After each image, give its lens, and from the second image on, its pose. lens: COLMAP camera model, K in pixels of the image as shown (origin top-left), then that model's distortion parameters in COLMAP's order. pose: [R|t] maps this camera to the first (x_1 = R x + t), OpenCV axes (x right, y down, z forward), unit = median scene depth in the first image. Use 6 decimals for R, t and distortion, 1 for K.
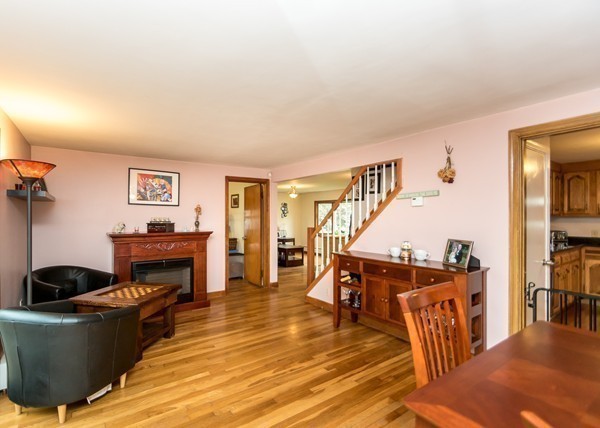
lens RADIAL K [[257.5, 0, 285.8], [0, 257.5, 214.8], [0, 0, 1]] dist [0.000803, 0.000074]
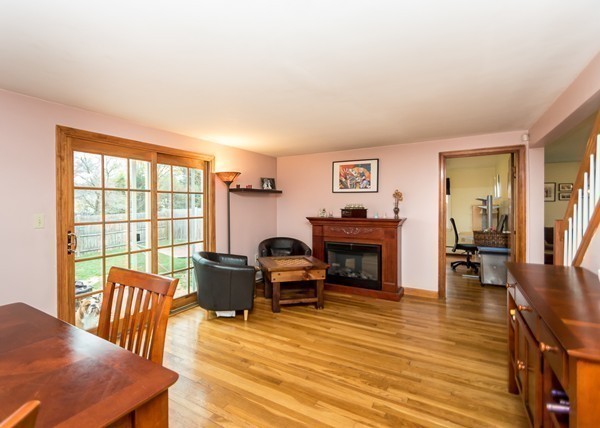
lens RADIAL K [[279.5, 0, 300.9], [0, 279.5, 204.7], [0, 0, 1]] dist [-0.000816, -0.000528]
pose [[0.491607, -0.000457, -0.870817, 0.428684], [0.012608, 0.999899, 0.006593, 0.003897], [0.870726, -0.014221, 0.491563, 0.238484]]
